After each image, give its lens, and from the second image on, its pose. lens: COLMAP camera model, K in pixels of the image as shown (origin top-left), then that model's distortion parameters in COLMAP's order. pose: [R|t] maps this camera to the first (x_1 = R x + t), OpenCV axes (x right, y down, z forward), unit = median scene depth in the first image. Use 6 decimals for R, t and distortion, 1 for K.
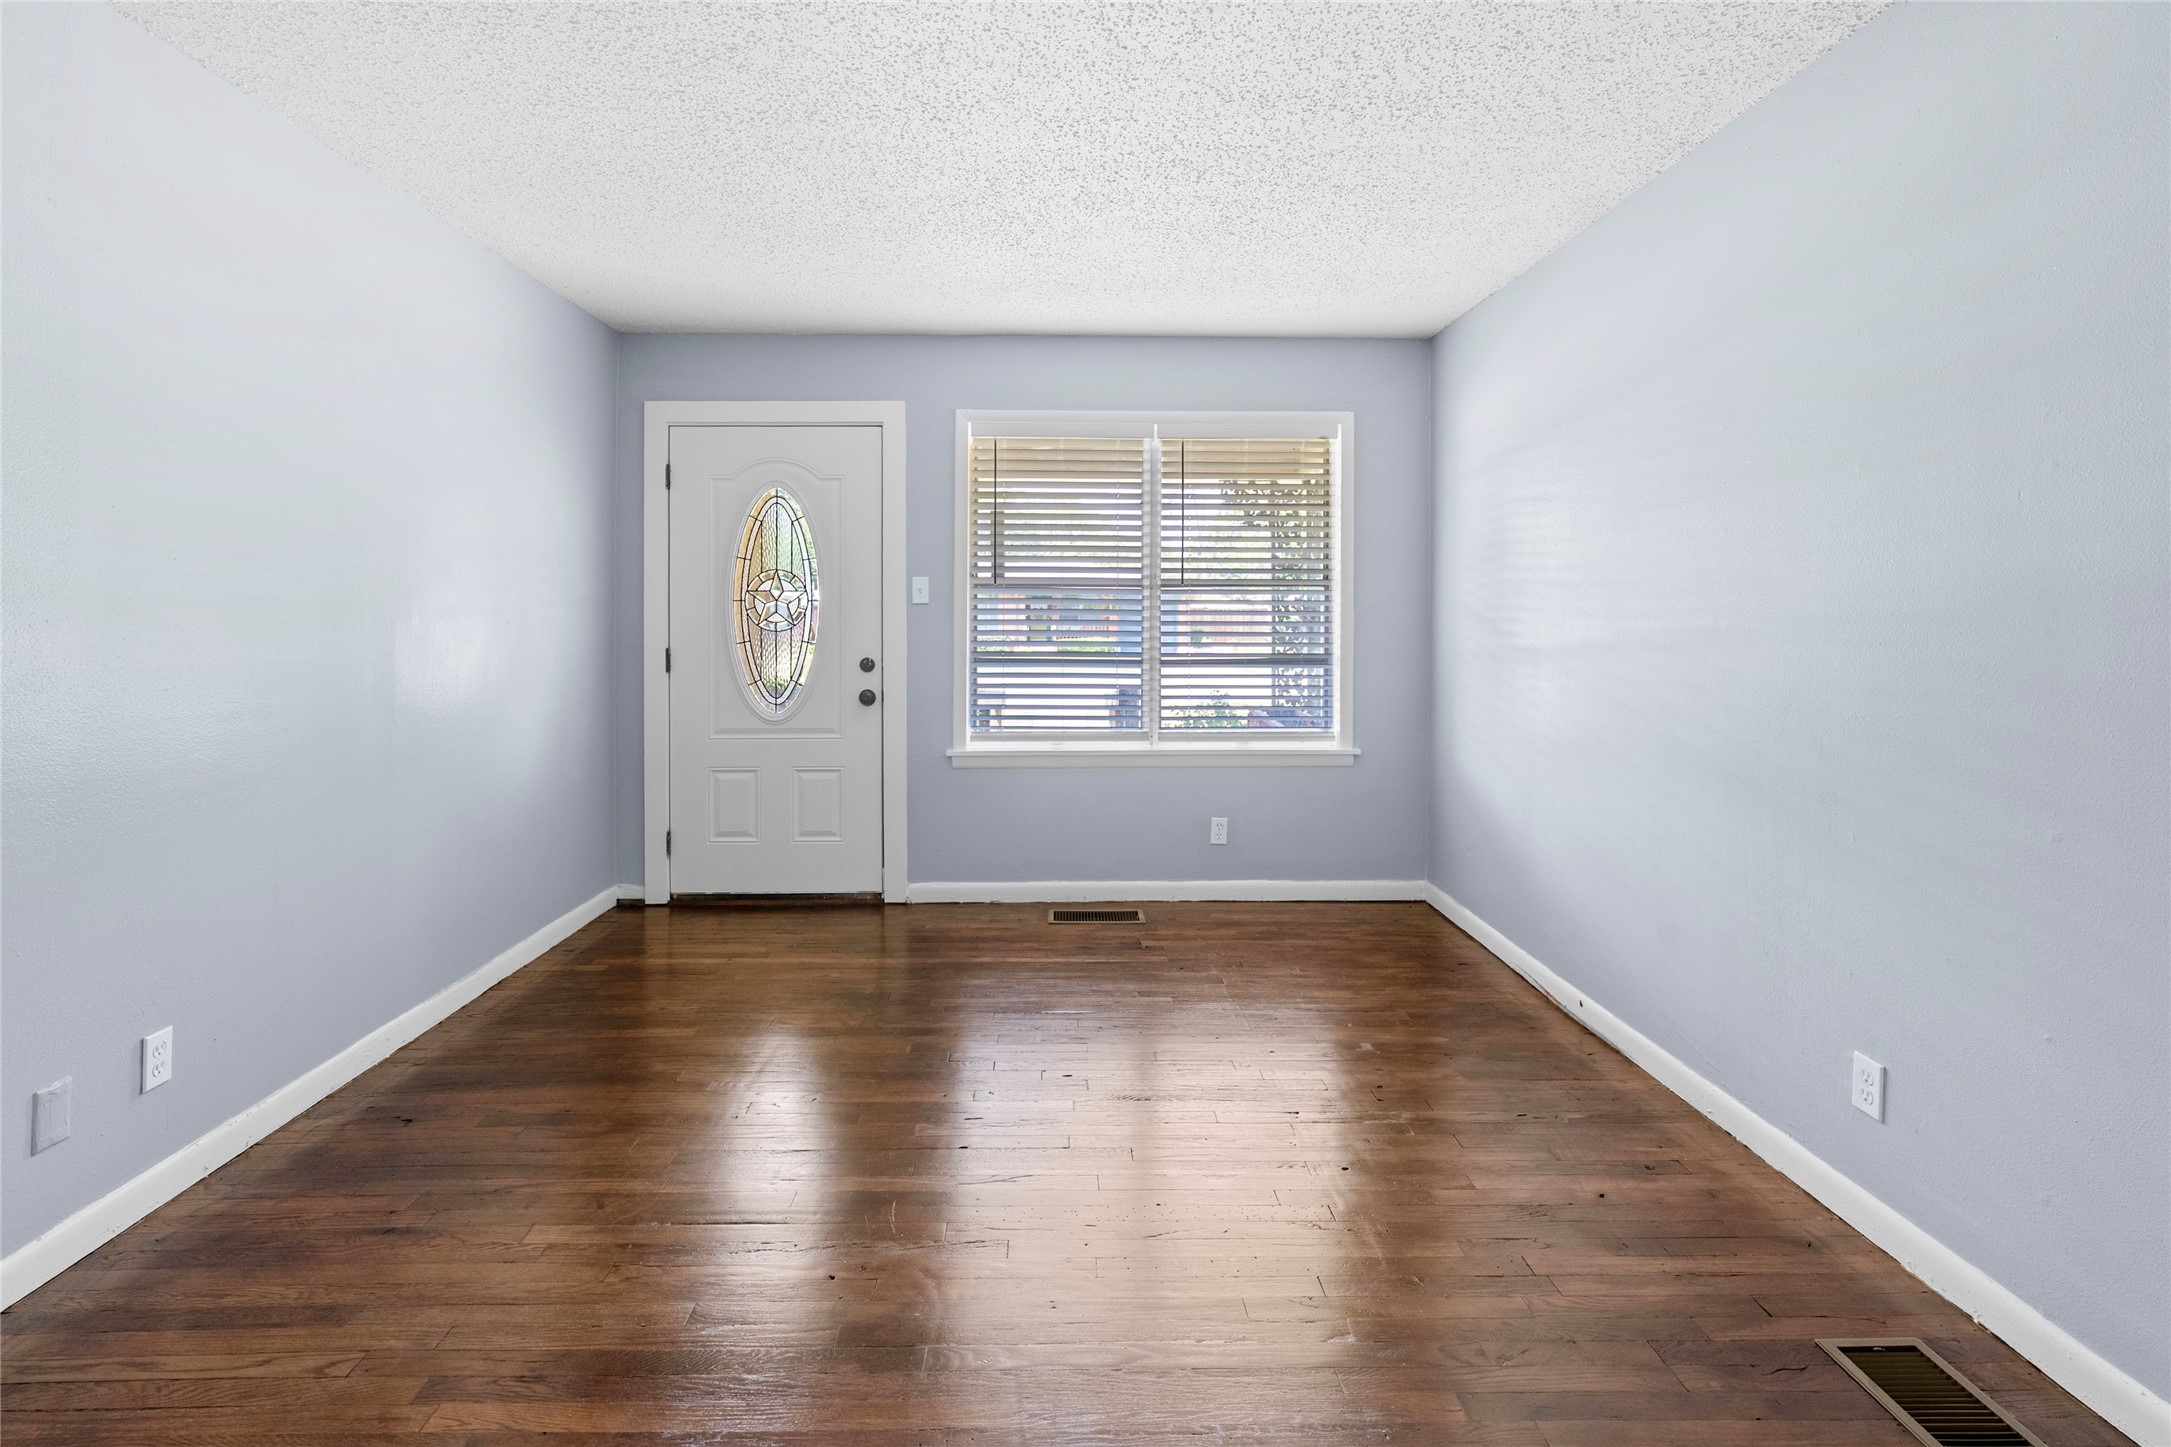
lens RADIAL K [[1012.7, 0, 1079.0], [0, 1012.7, 710.4], [0, 0, 1]] dist [-0.009904, 0.002278]
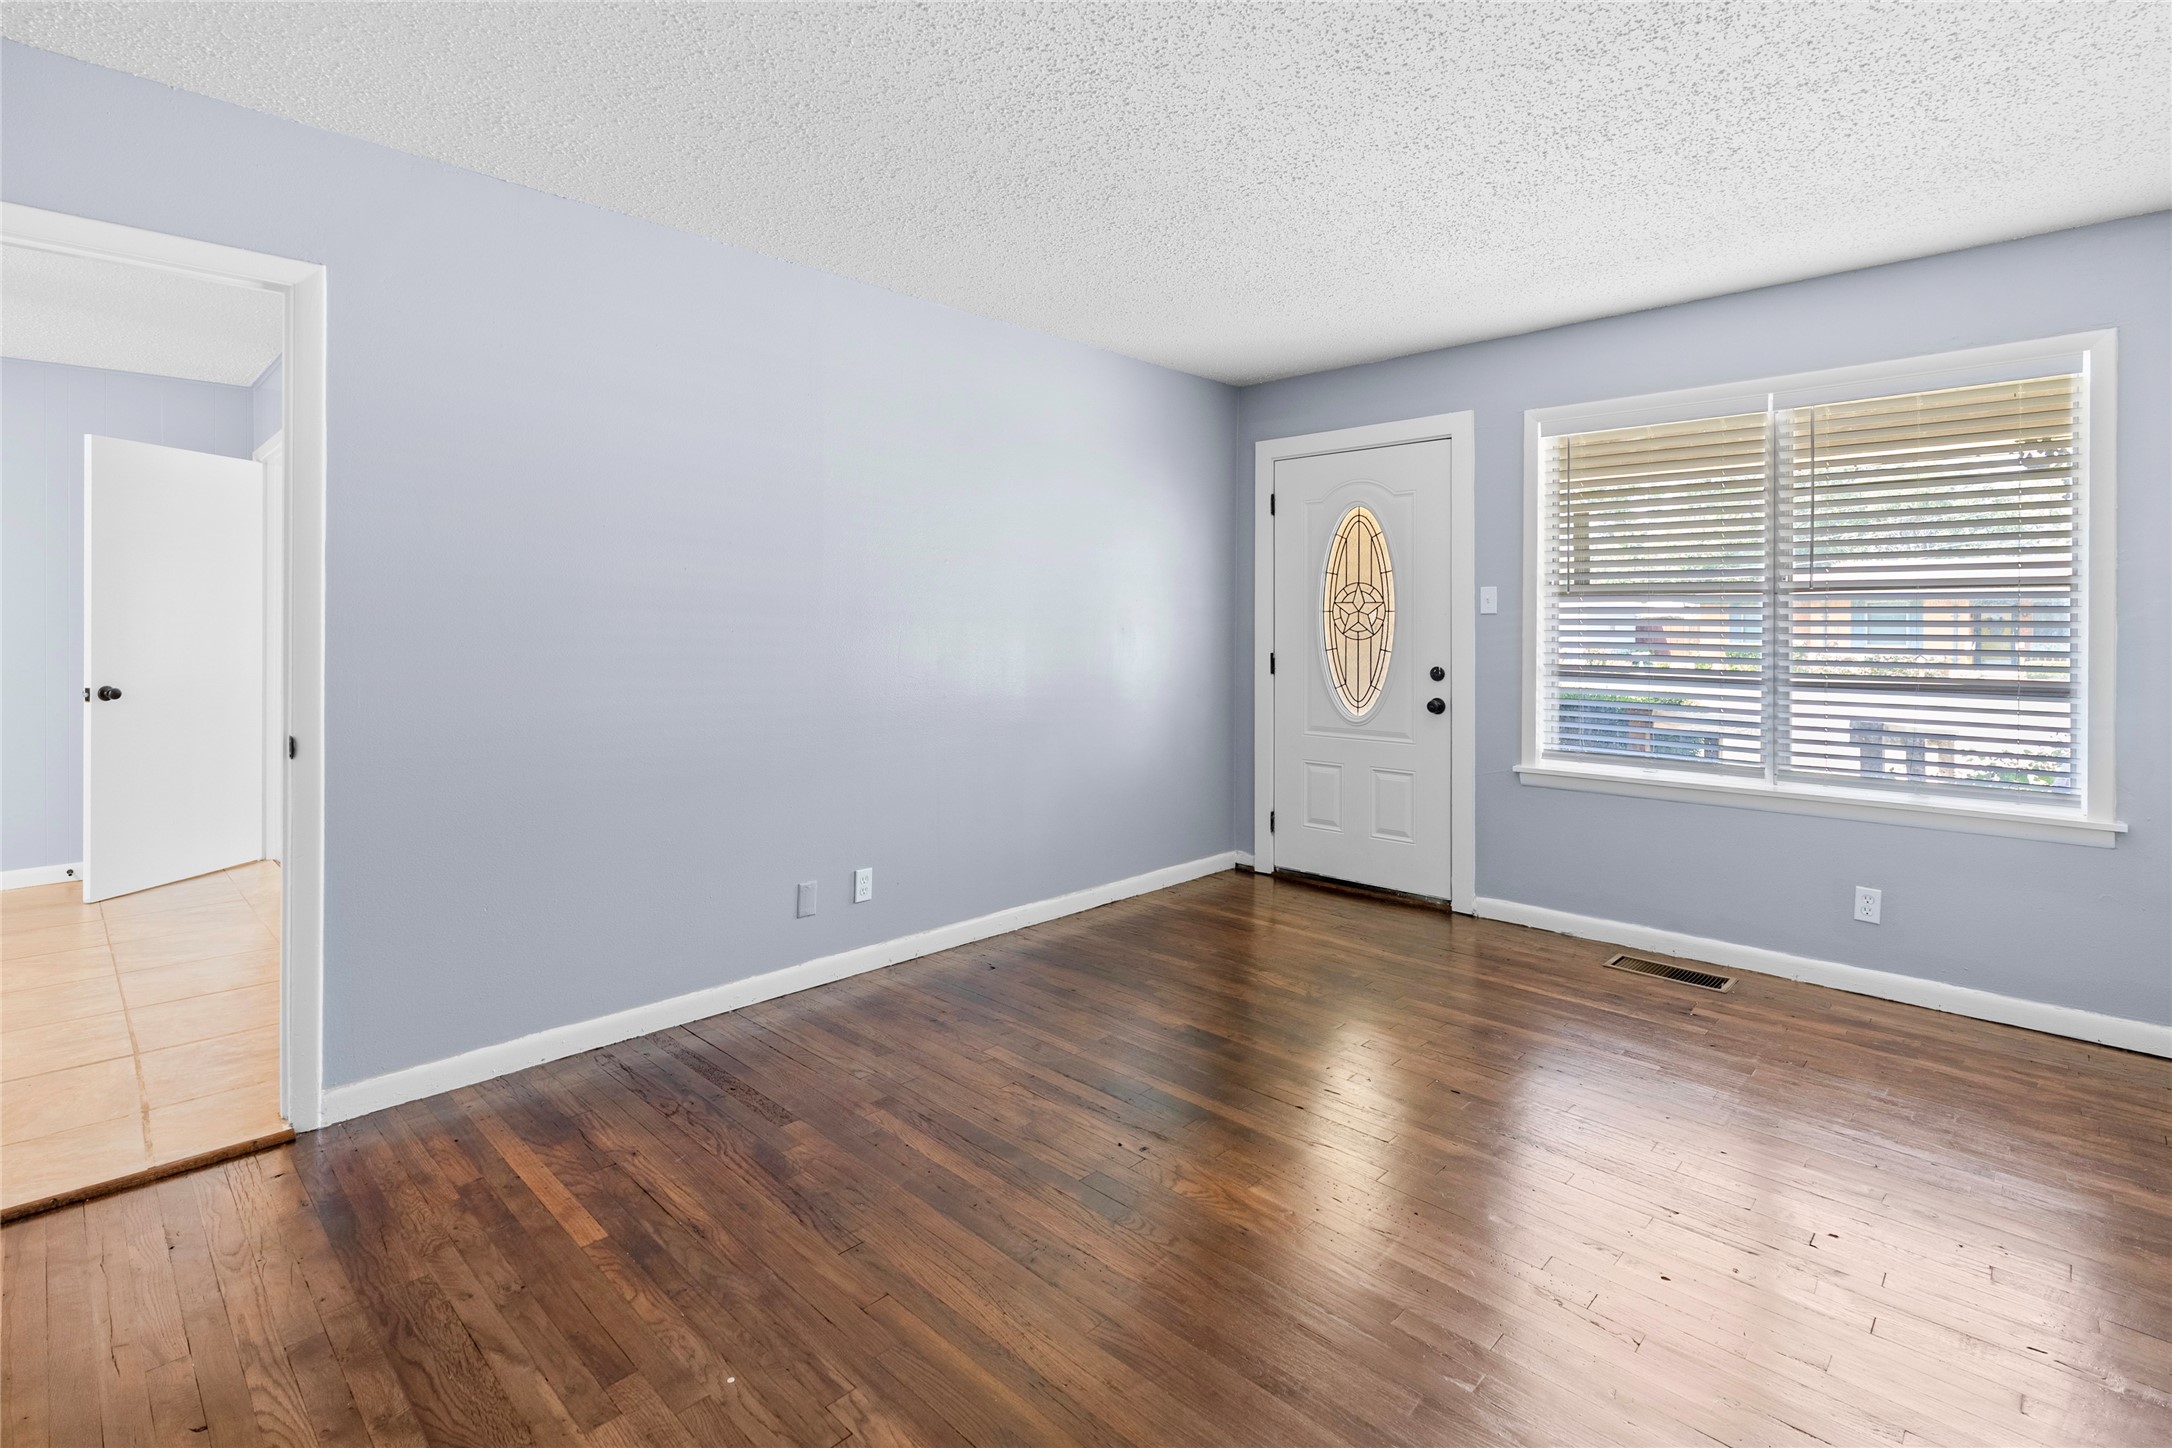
lens RADIAL K [[1013.2, 0, 1075.5], [0, 1013.2, 738.1], [0, 0, 1]] dist [-0.009904, 0.002278]
pose [[0.700531, 0.081002, -0.709010, 0.256133], [-0.069871, 0.996549, 0.044818, -0.000515], [0.710194, 0.018142, 0.703773, 0.024241]]
